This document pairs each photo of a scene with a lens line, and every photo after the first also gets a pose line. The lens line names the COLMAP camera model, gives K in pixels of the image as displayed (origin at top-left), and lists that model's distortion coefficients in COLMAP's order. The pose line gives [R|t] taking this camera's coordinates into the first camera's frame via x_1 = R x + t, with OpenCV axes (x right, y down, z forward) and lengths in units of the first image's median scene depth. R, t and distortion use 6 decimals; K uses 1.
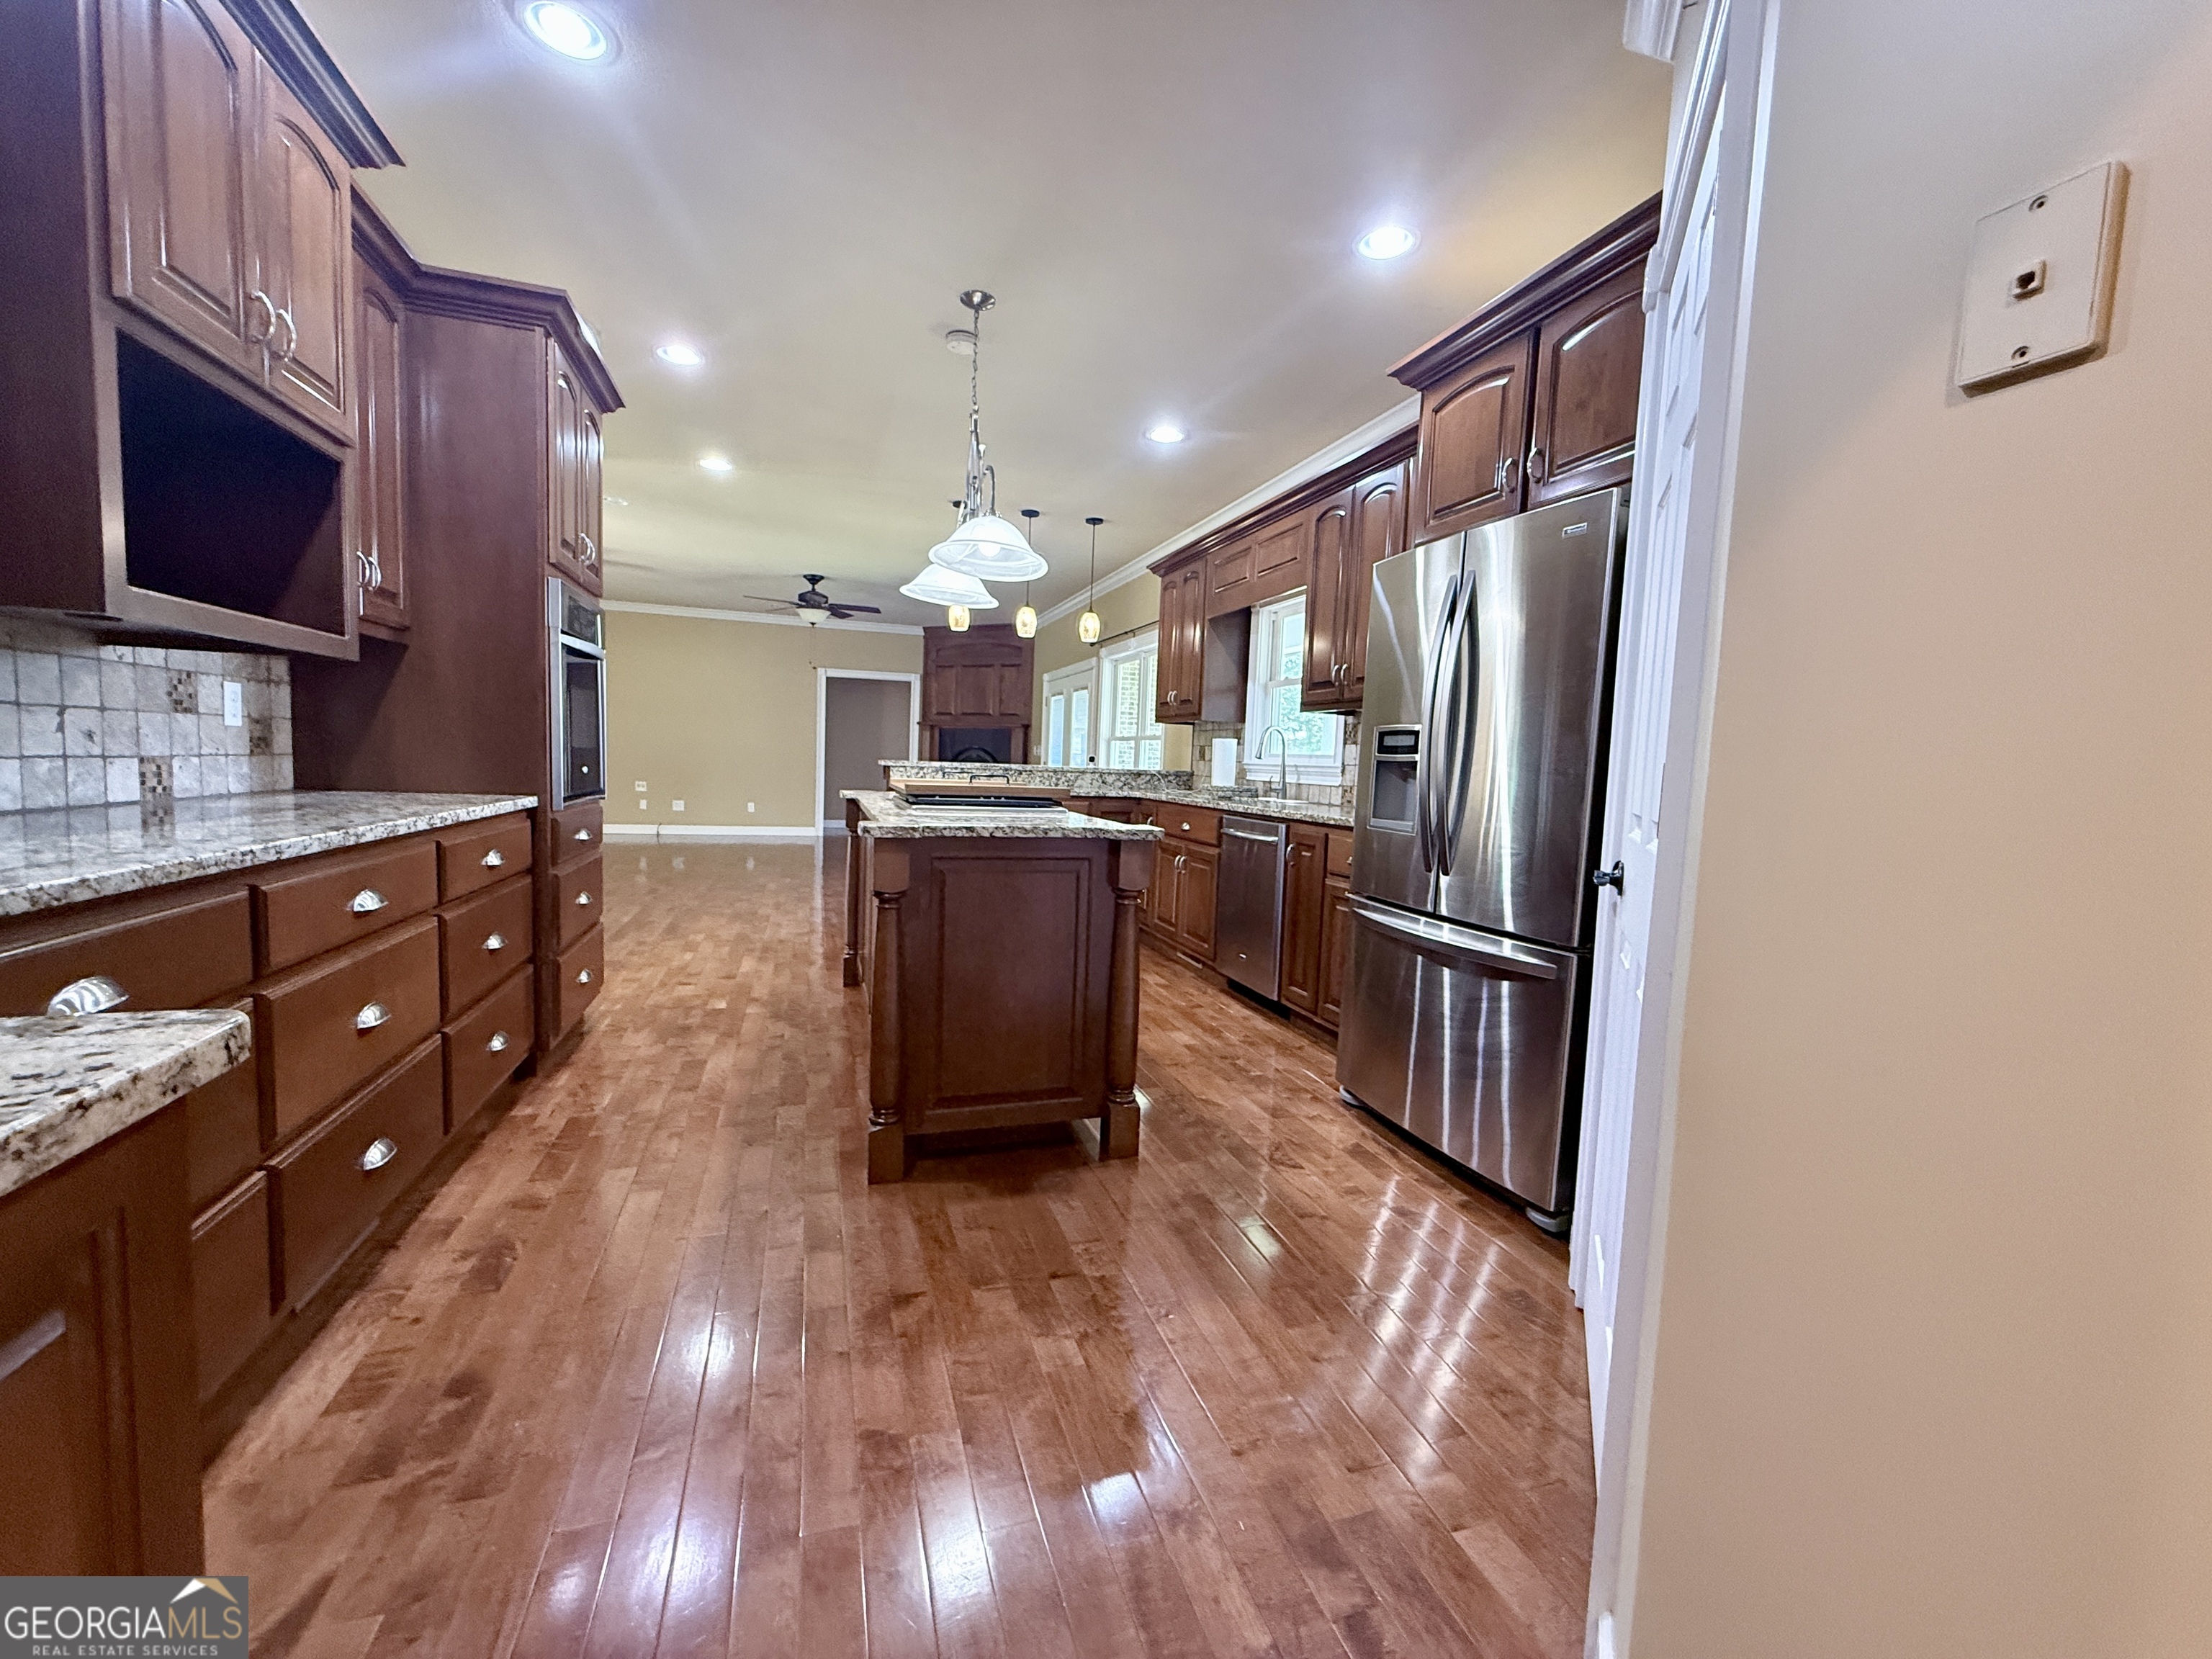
lens RADIAL K [[881.4, 0, 1108.2], [0, 881.4, 828.0], [0, 0, 1]] dist [-0.003165, 0.000730]
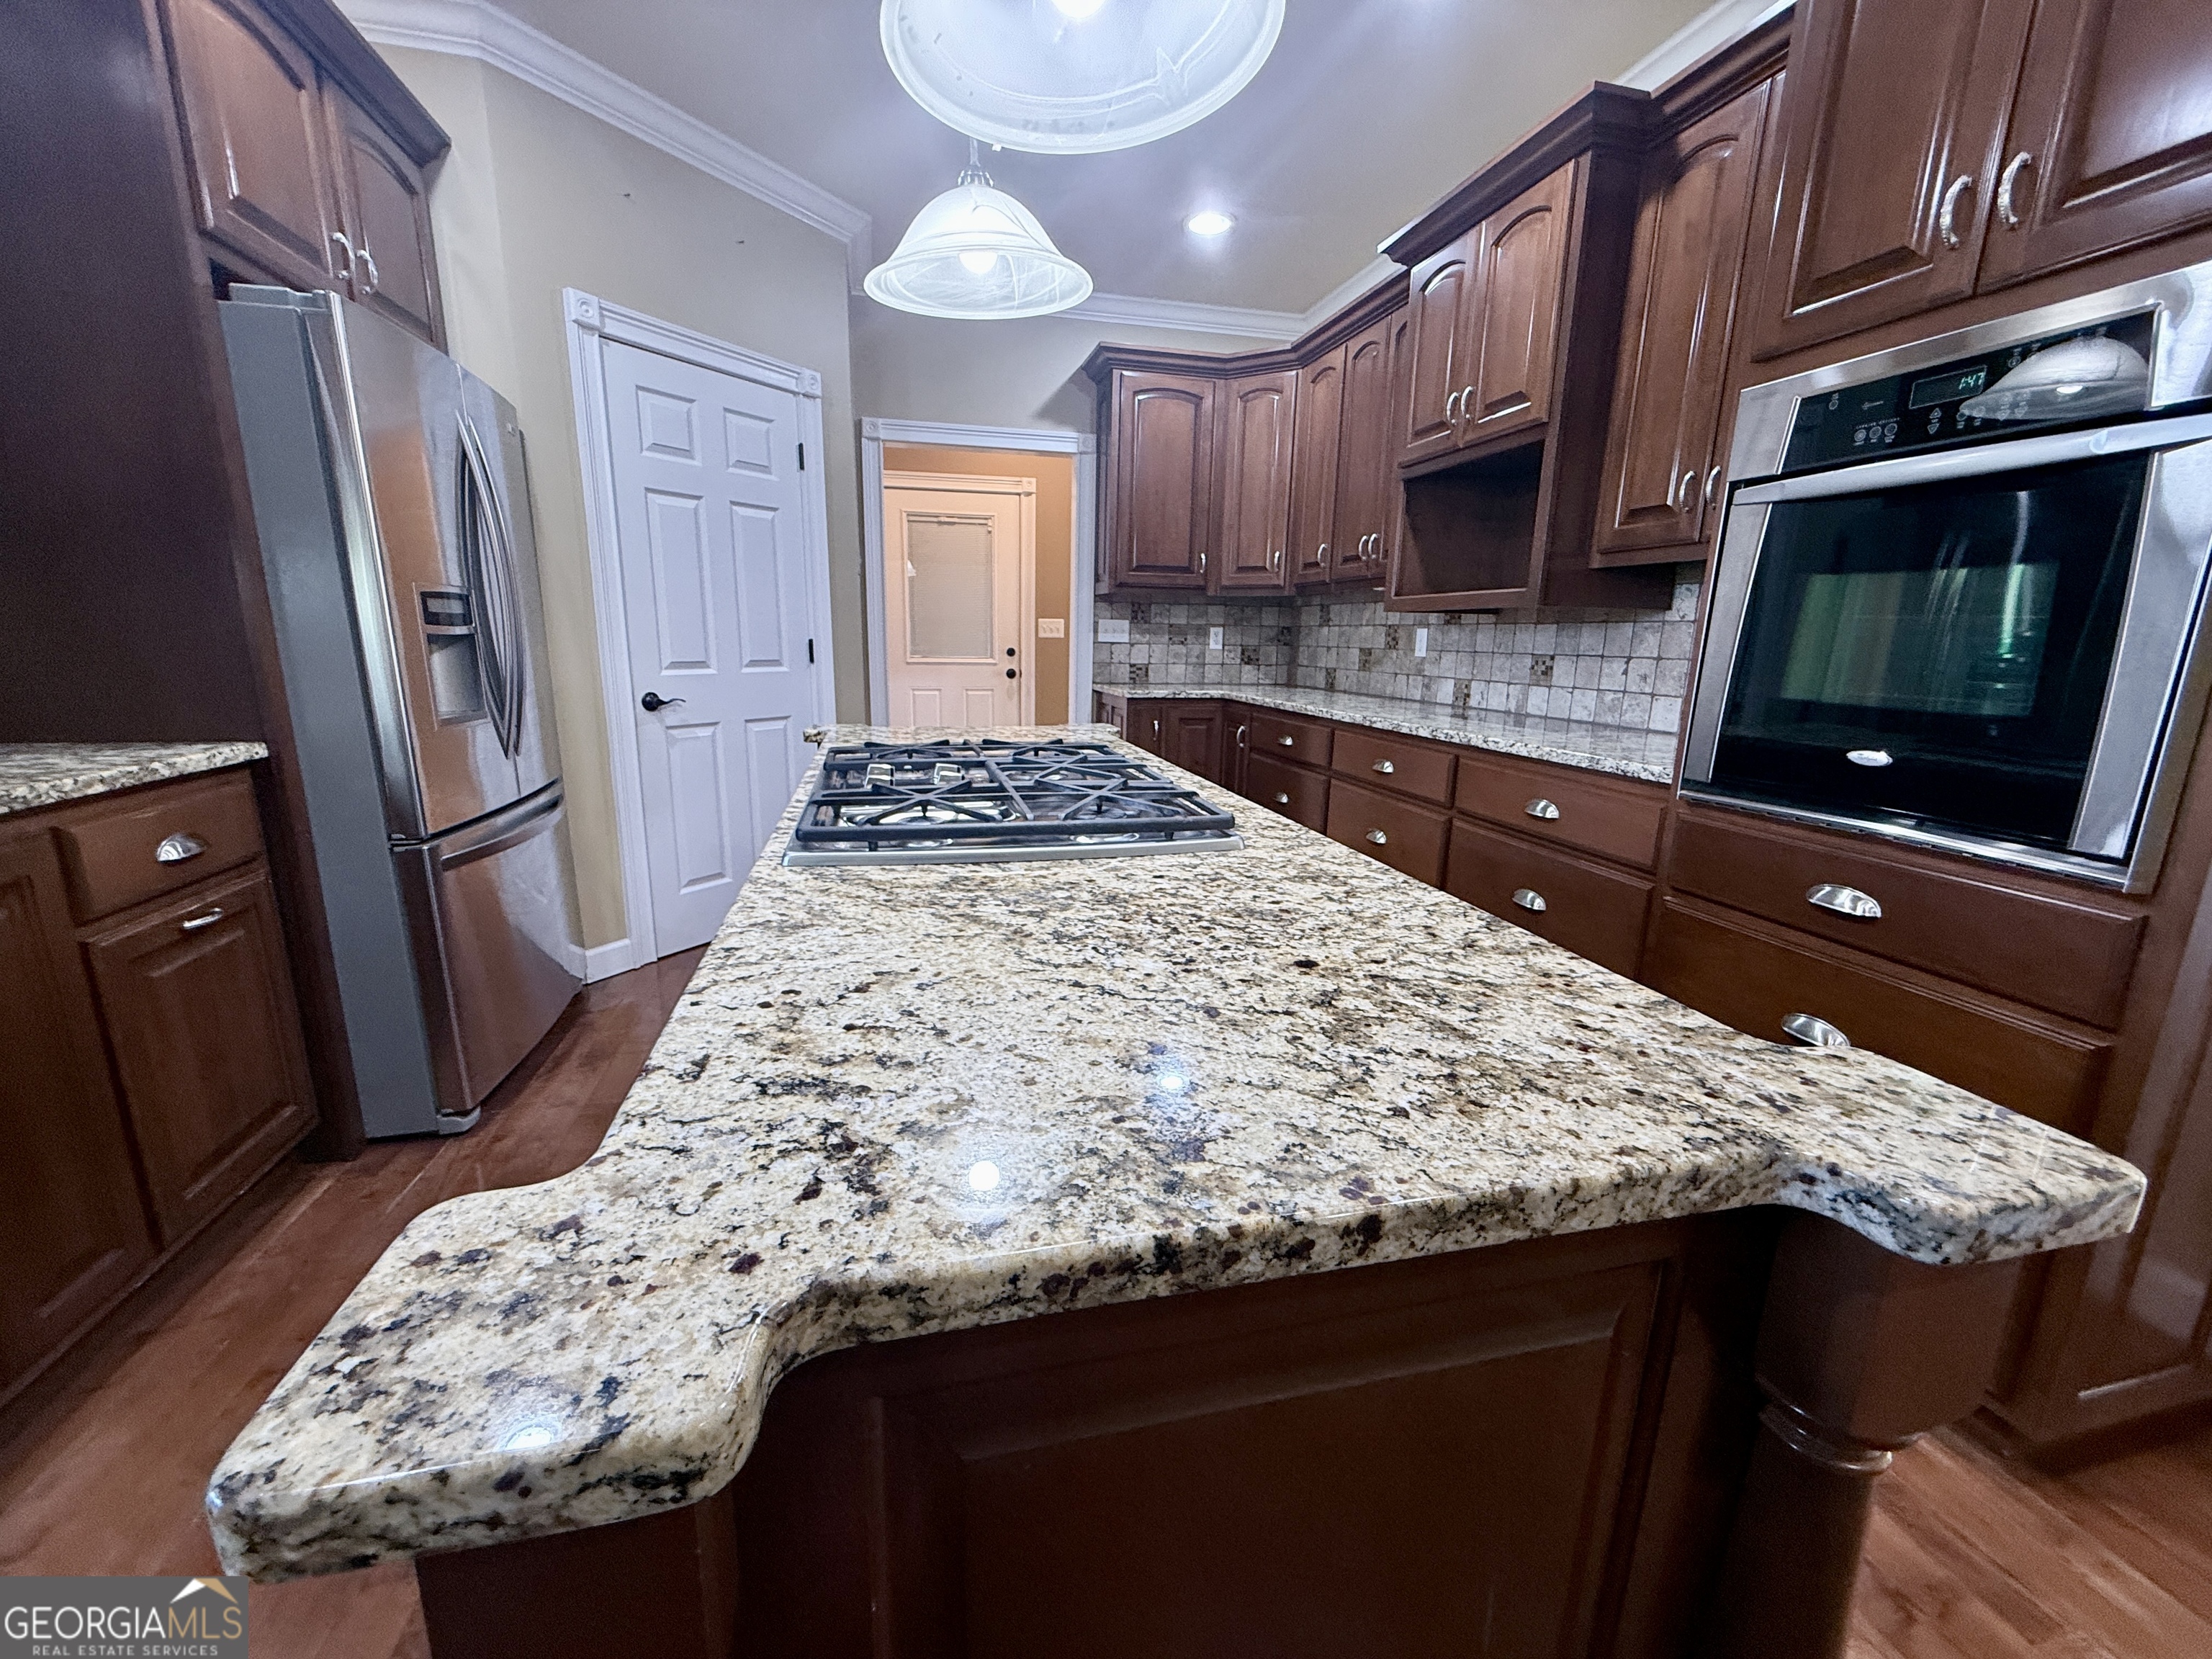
lens RADIAL K [[881.4, 0, 1095.9], [0, 881.4, 829.5], [0, 0, 1]] dist [-0.003165, 0.000730]
pose [[-0.994273, -0.078565, 0.072448, -0.419903], [-0.053510, 0.952791, 0.298873, -0.245918], [-0.092509, 0.293285, -0.951539, 2.463478]]
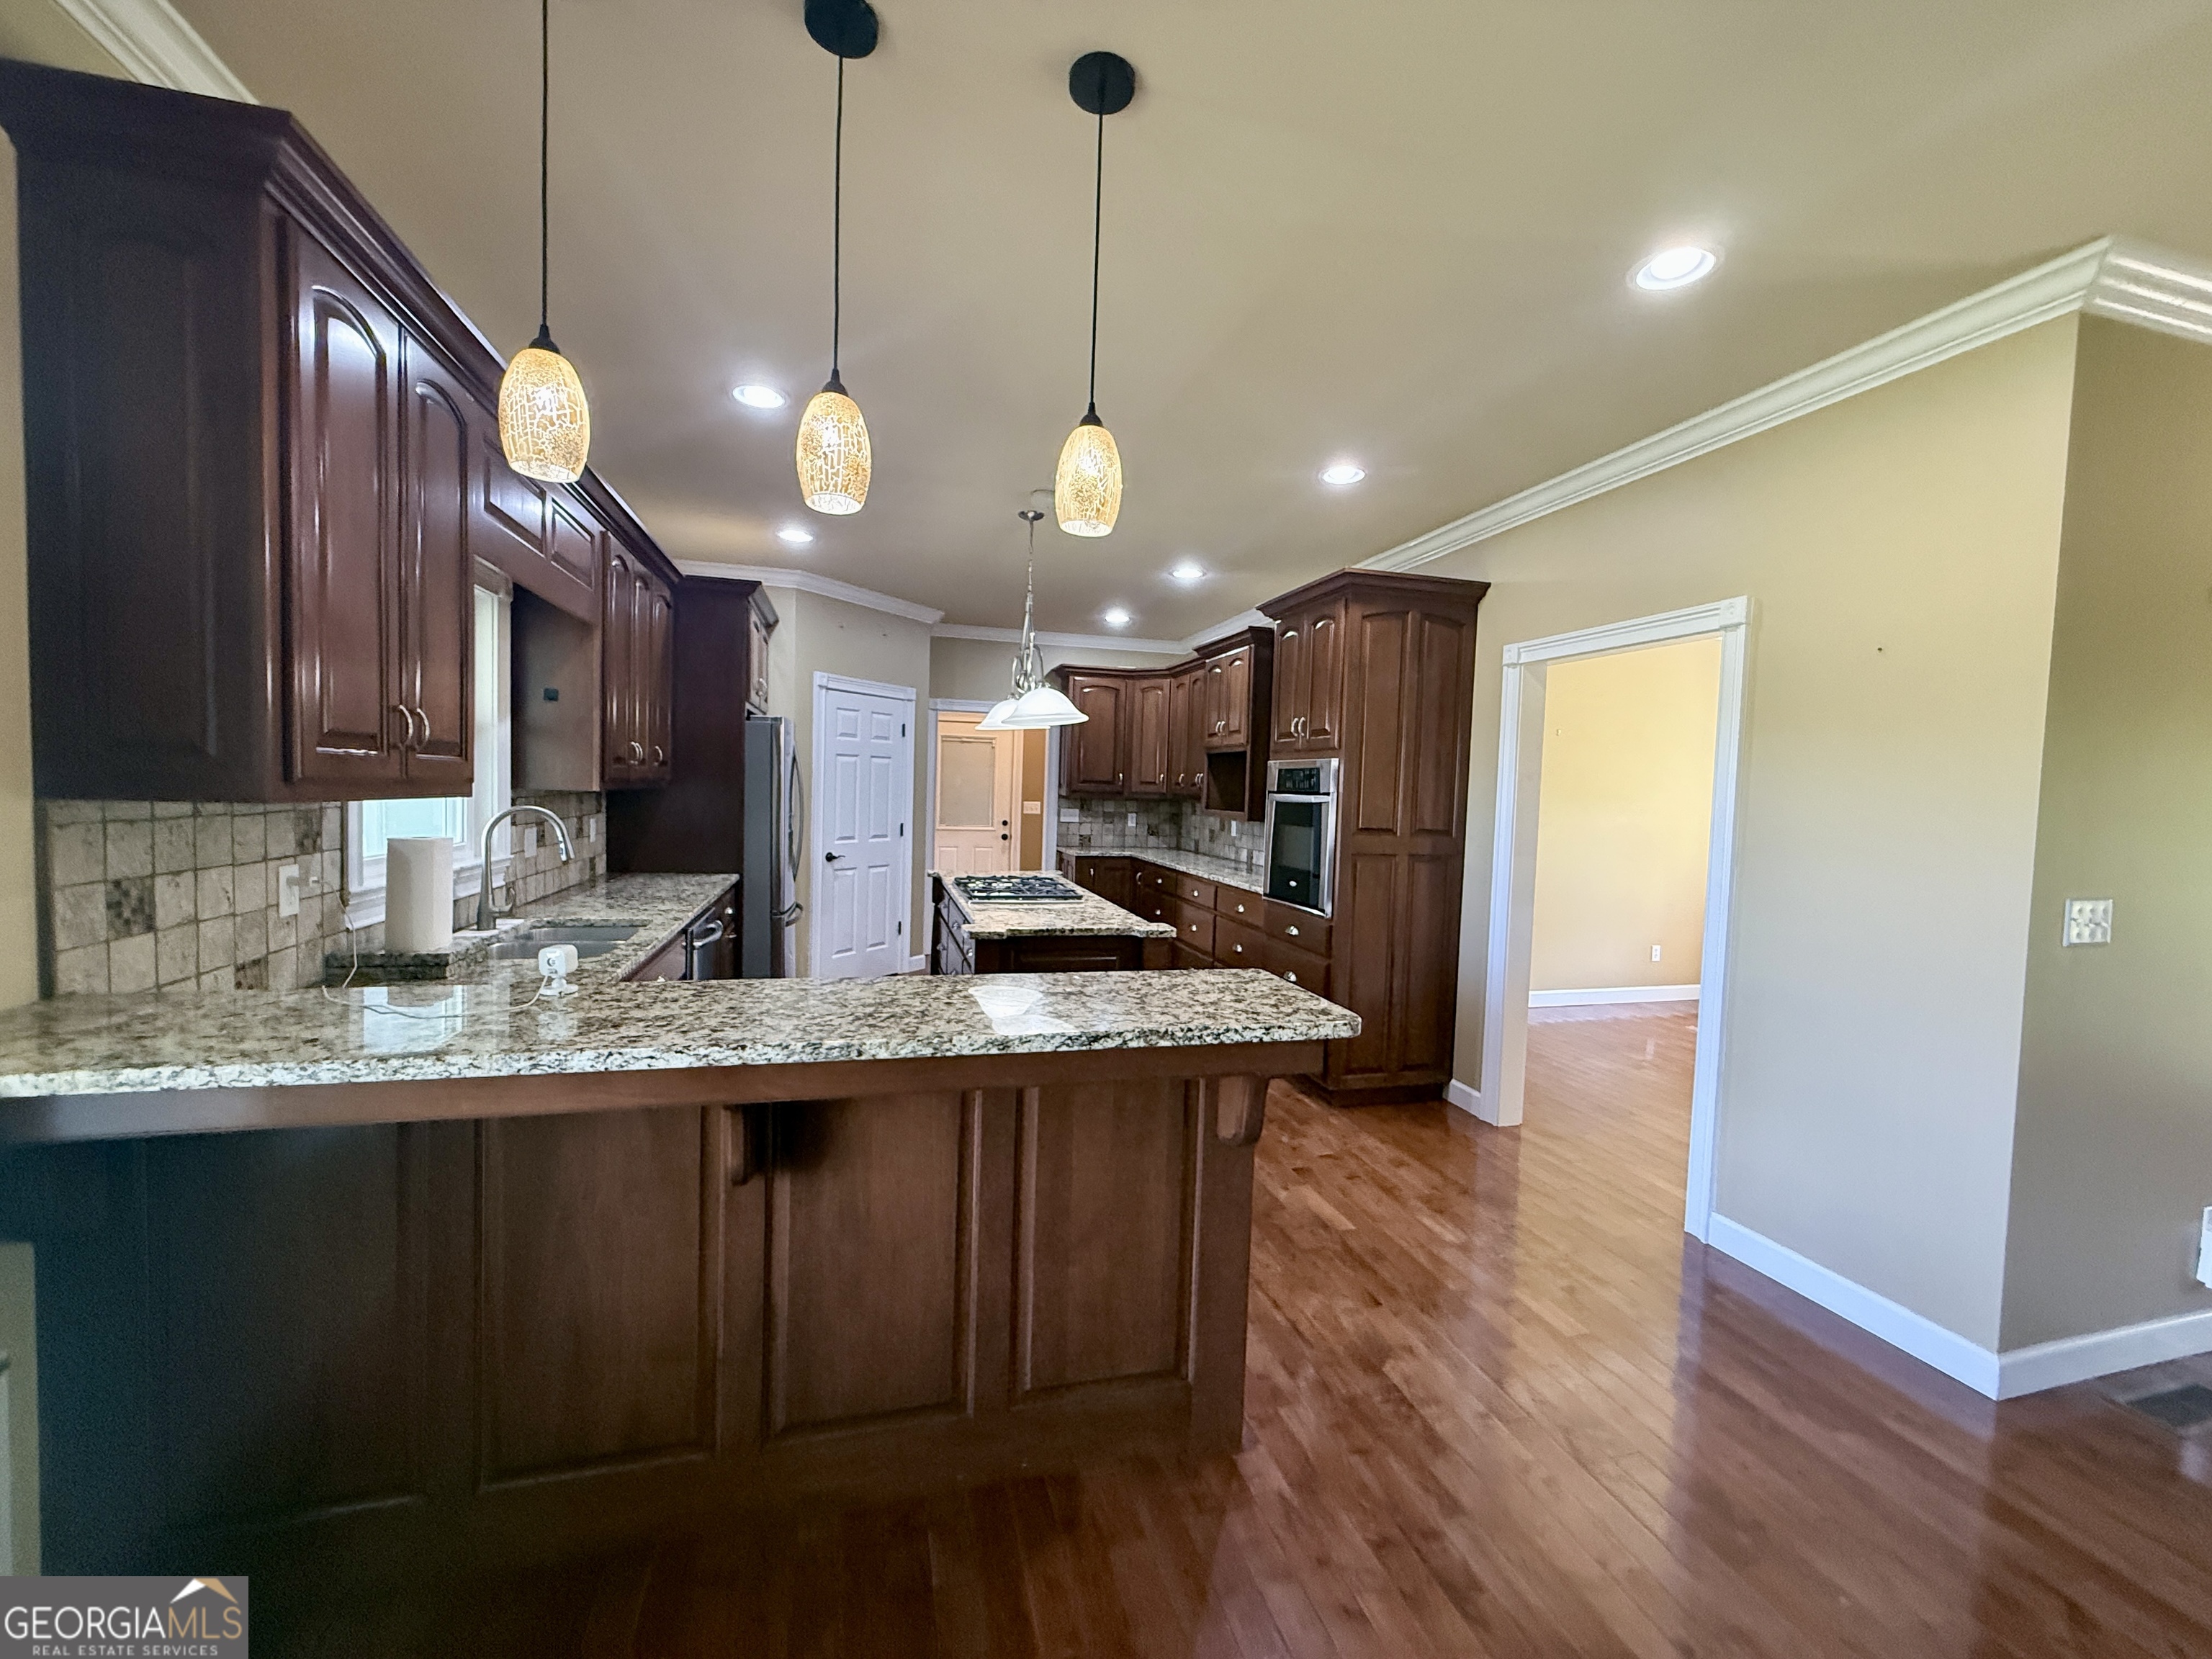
lens RADIAL K [[881.4, 0, 1102.9], [0, 881.4, 826.3], [0, 0, 1]] dist [-0.003165, 0.000730]
pose [[-0.995671, -0.077379, 0.051497, -0.695428], [-0.070069, 0.988884, 0.131146, -0.657996], [-0.061072, 0.126970, -0.990025, 4.635146]]
